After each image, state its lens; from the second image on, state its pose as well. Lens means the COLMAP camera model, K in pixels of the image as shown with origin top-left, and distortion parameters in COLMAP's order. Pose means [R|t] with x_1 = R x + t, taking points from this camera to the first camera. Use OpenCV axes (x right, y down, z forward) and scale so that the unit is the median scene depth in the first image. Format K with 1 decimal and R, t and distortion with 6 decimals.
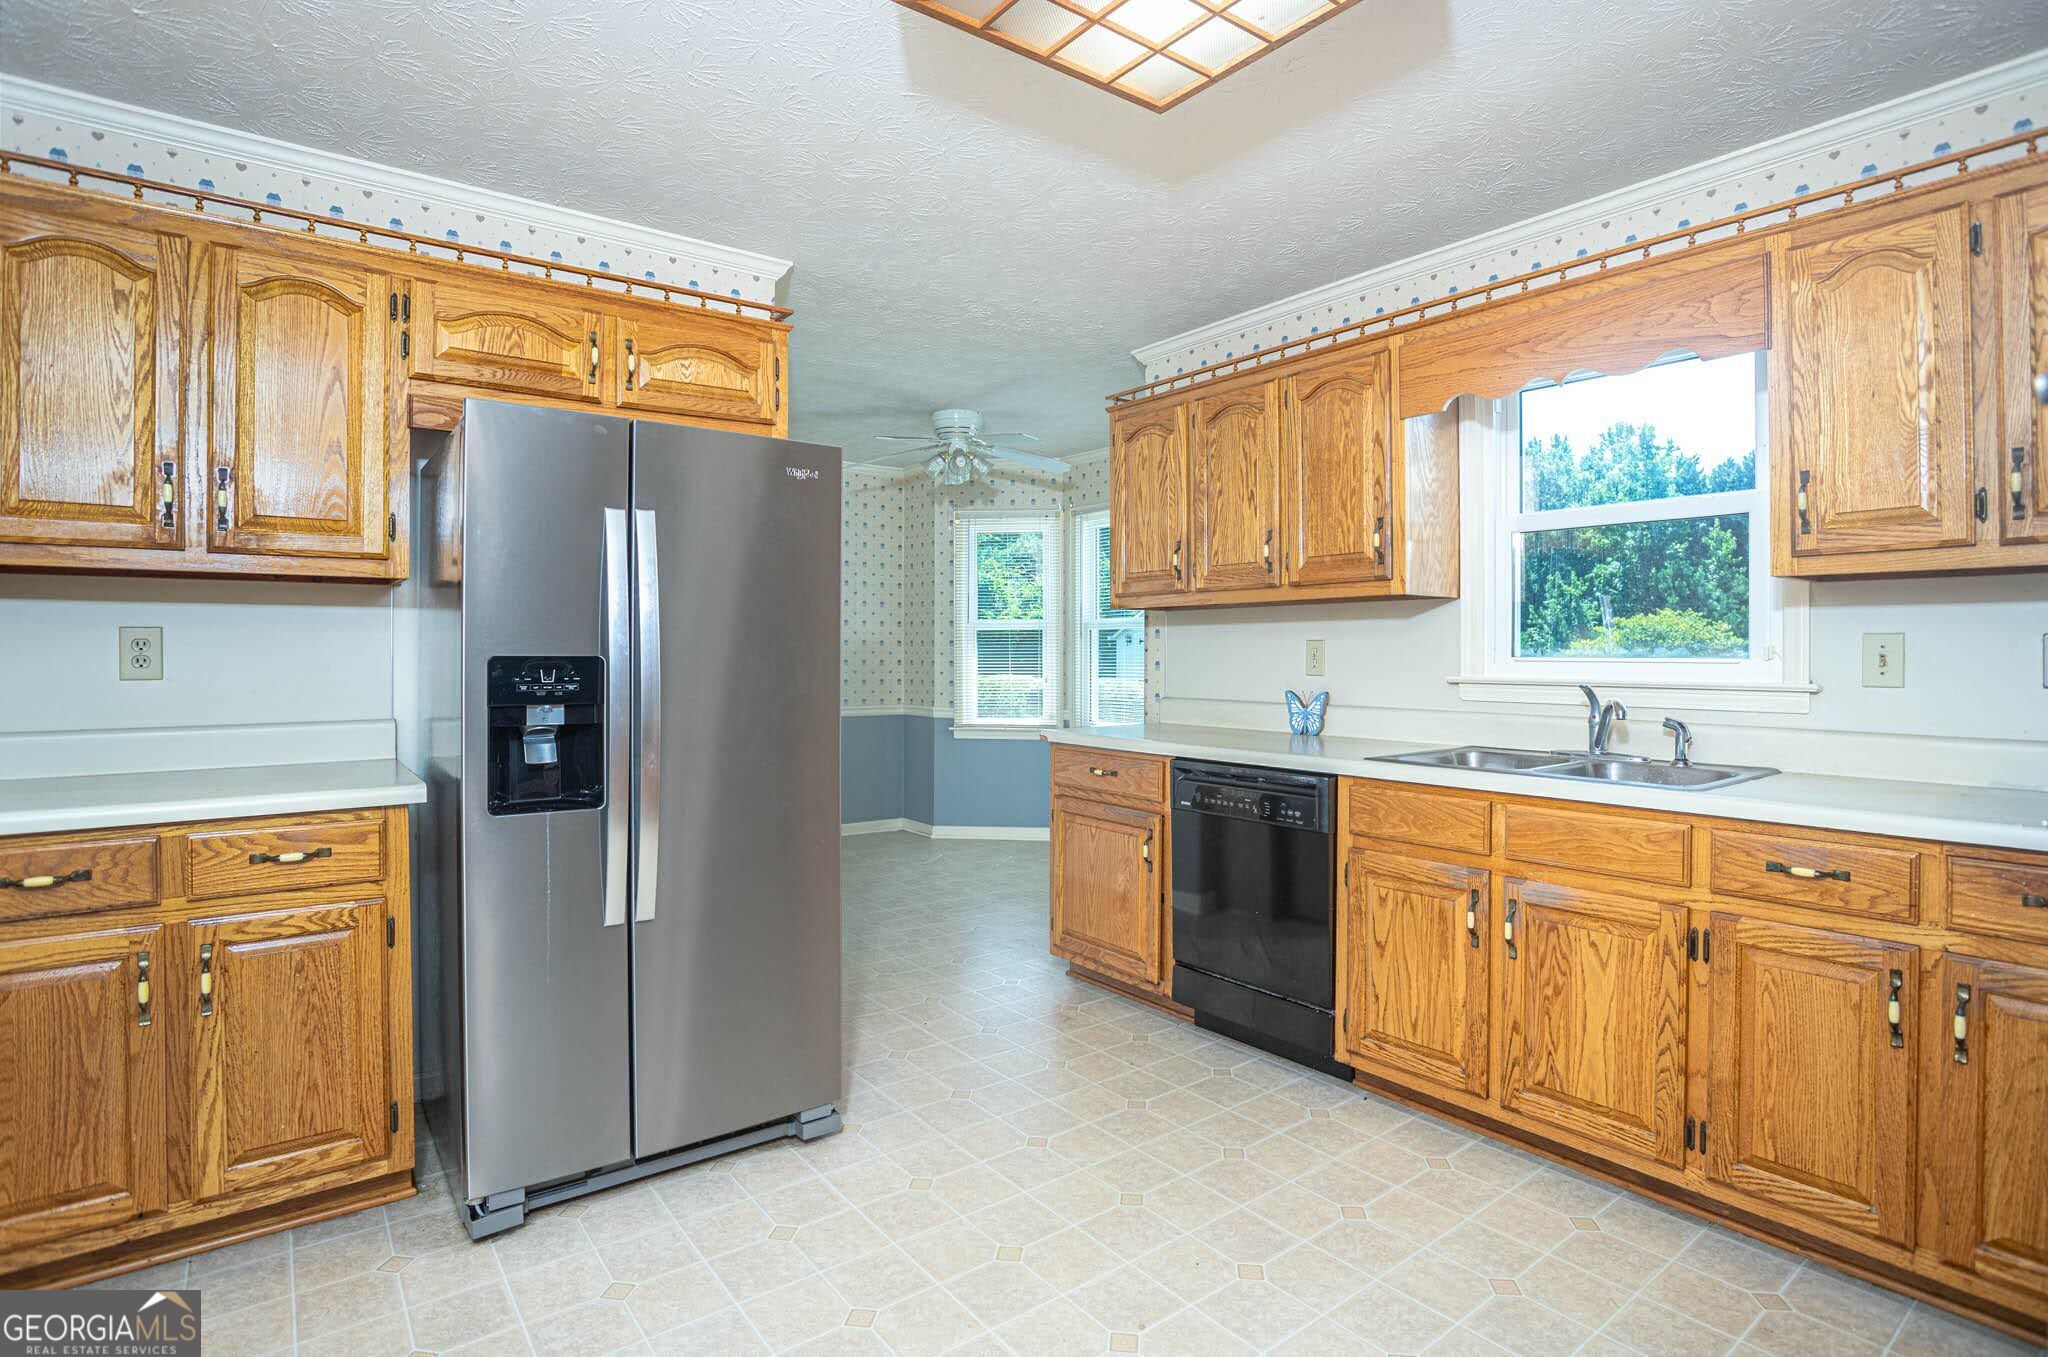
lens RADIAL K [[1031.8, 0, 1017.2], [0, 1031.8, 658.8], [0, 0, 1]] dist [-0.038507, 0.010969]
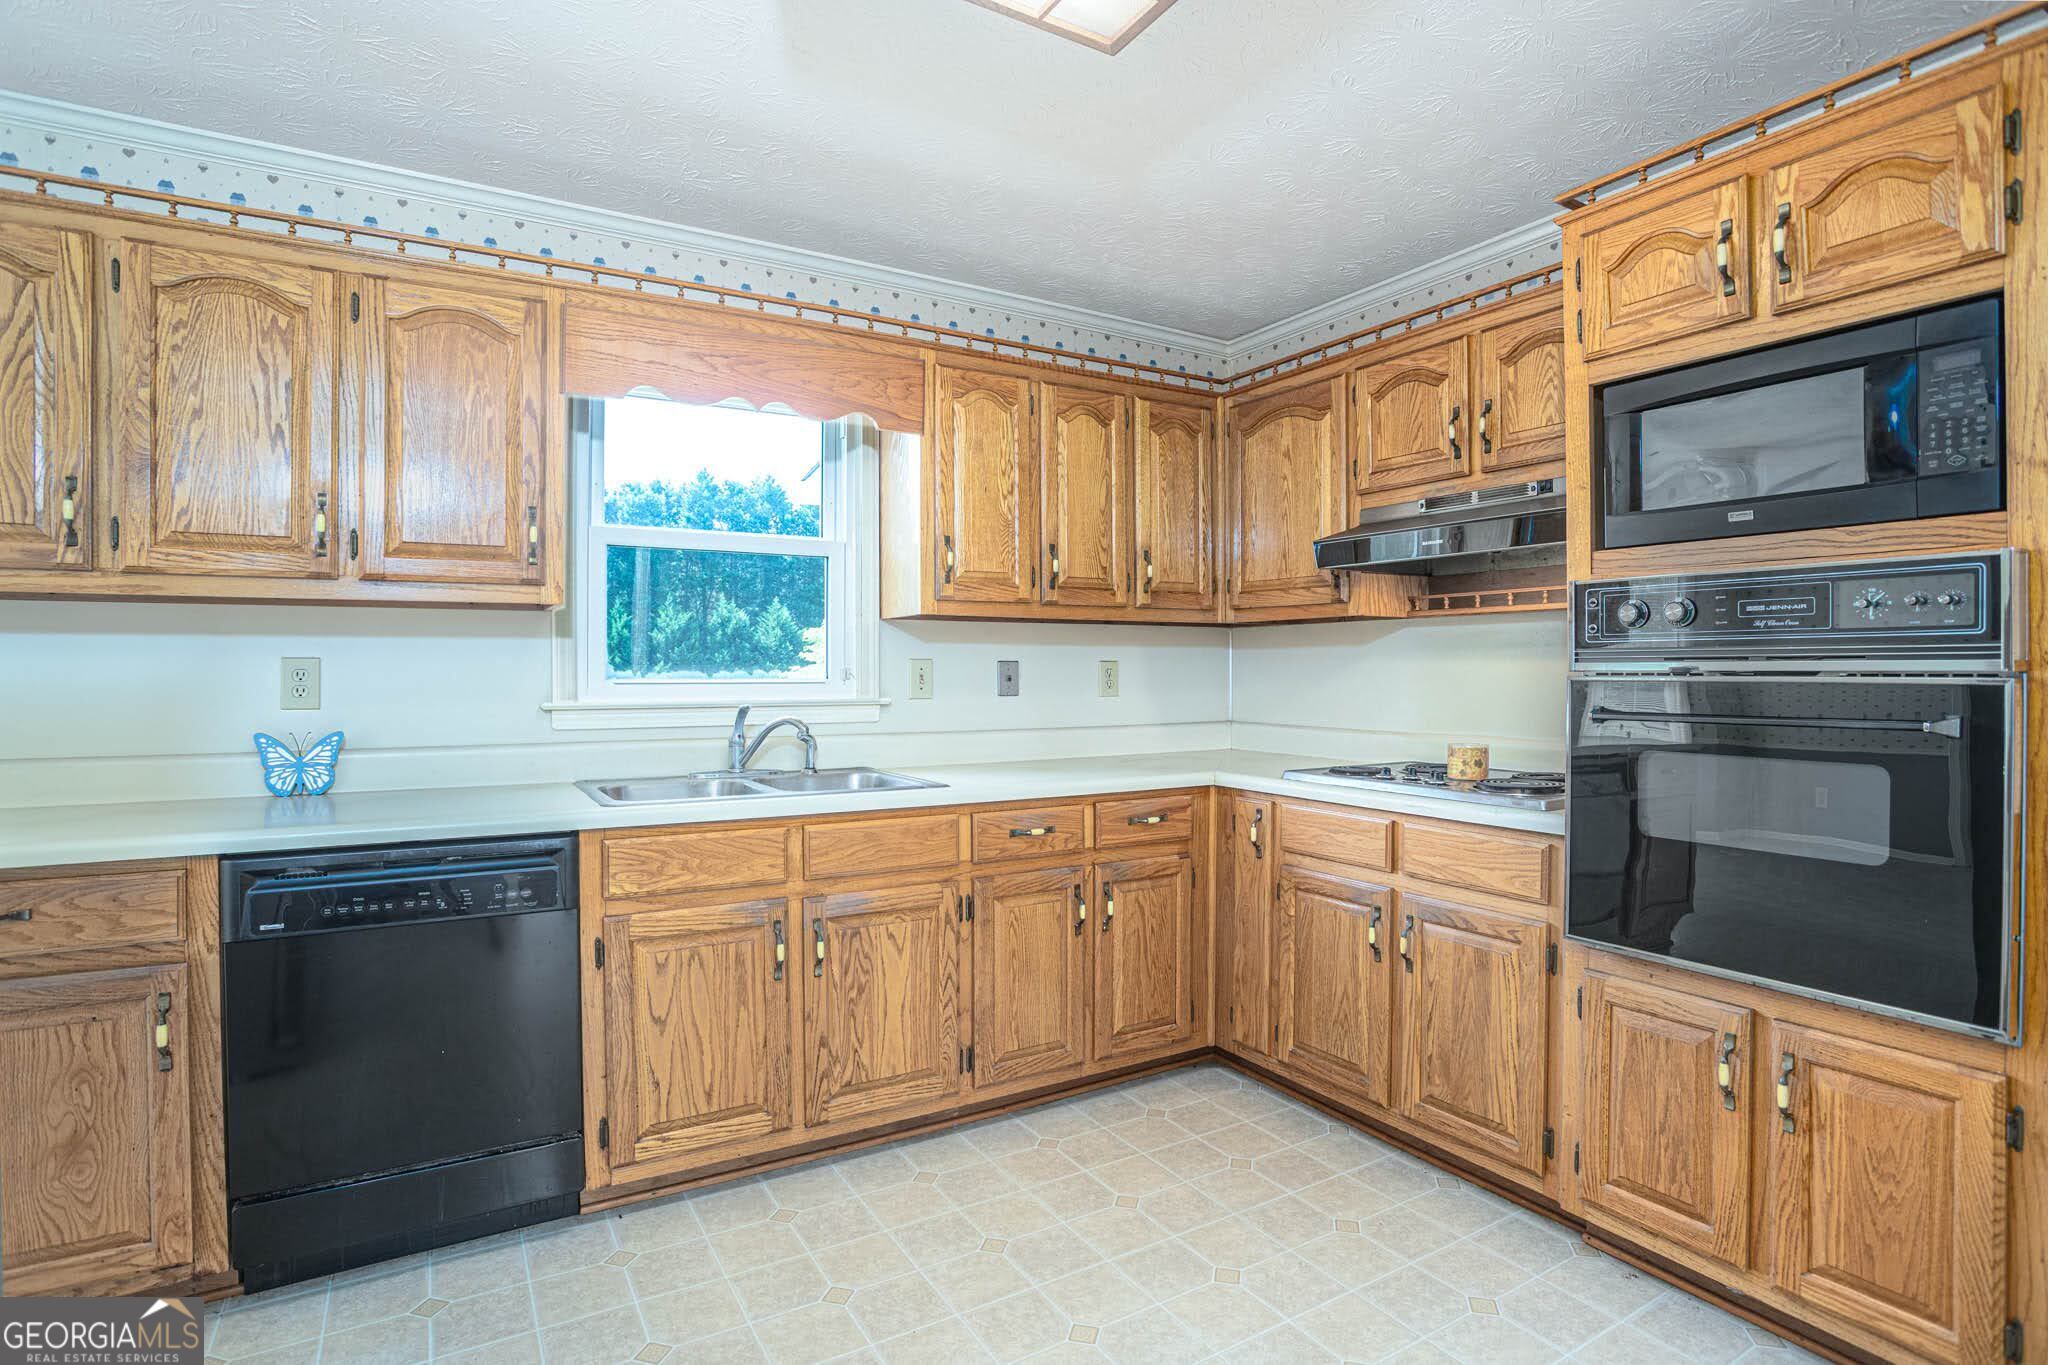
lens RADIAL K [[1031.8, 0, 1023.9], [0, 1031.8, 678.4], [0, 0, 1]] dist [-0.038507, 0.010969]
pose [[0.127450, -0.008040, 0.991812, -0.488436], [0.008087, 0.999942, 0.007066, -0.007676], [-0.991812, 0.007120, 0.127508, 0.651357]]
